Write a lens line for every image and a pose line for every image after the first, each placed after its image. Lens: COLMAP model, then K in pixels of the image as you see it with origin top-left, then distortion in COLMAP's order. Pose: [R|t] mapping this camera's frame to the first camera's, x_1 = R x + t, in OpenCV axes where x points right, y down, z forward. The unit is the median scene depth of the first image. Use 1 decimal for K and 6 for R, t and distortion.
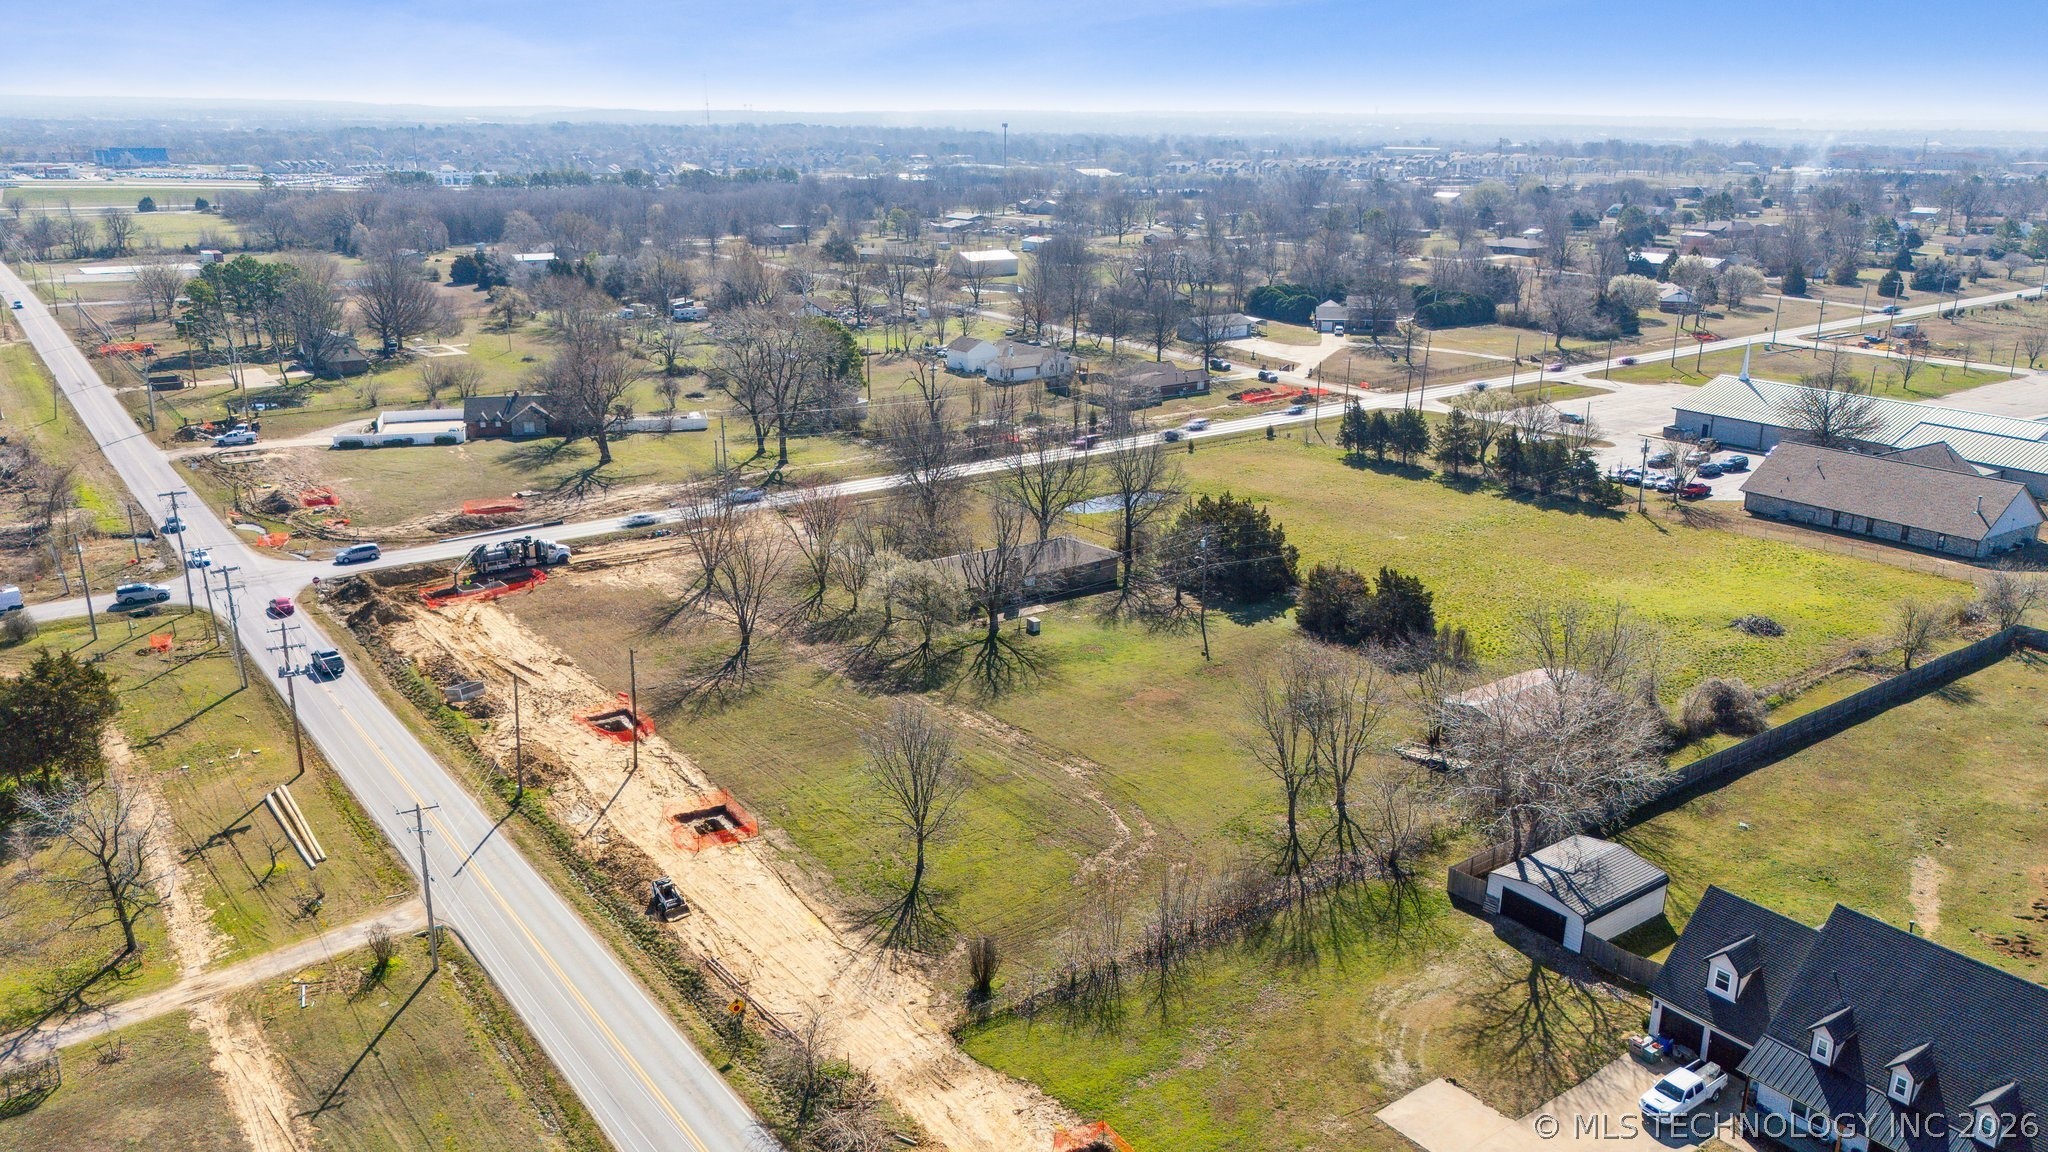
lens RADIAL K [[1496.5, 0, 1021.0], [0, 1496.5, 575.3], [0, 0, 1]] dist [0.078385, -0.071846]
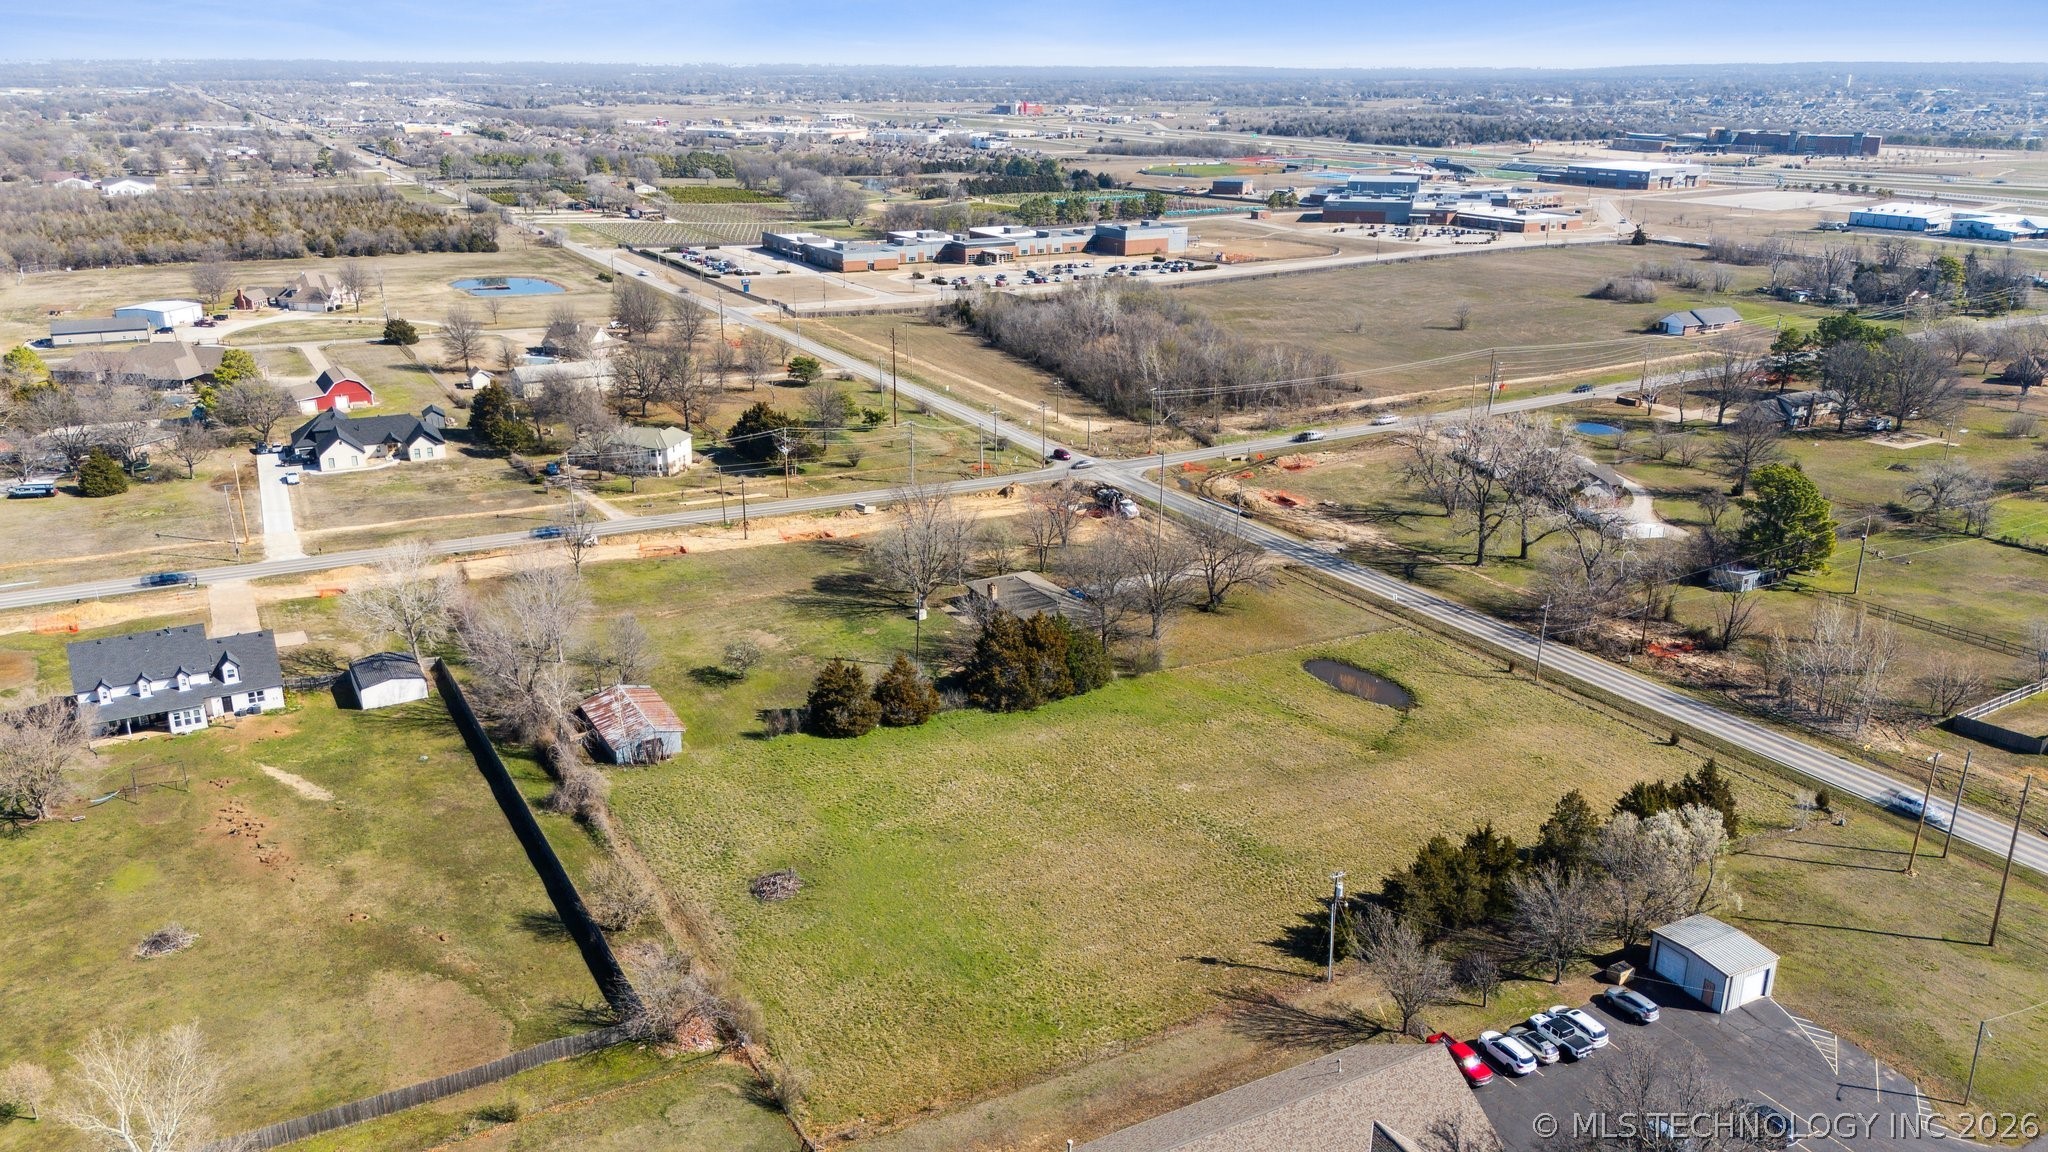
lens RADIAL K [[1496.5, 0, 1018.3], [0, 1496.5, 580.4], [0, 0, 1]] dist [0.078385, -0.071846]
pose [[-0.111646, 0.317405, -0.941695, 1.338190], [-0.300560, 0.892452, 0.336441, -0.504863], [0.947206, 0.320598, -0.004239, 1.150553]]
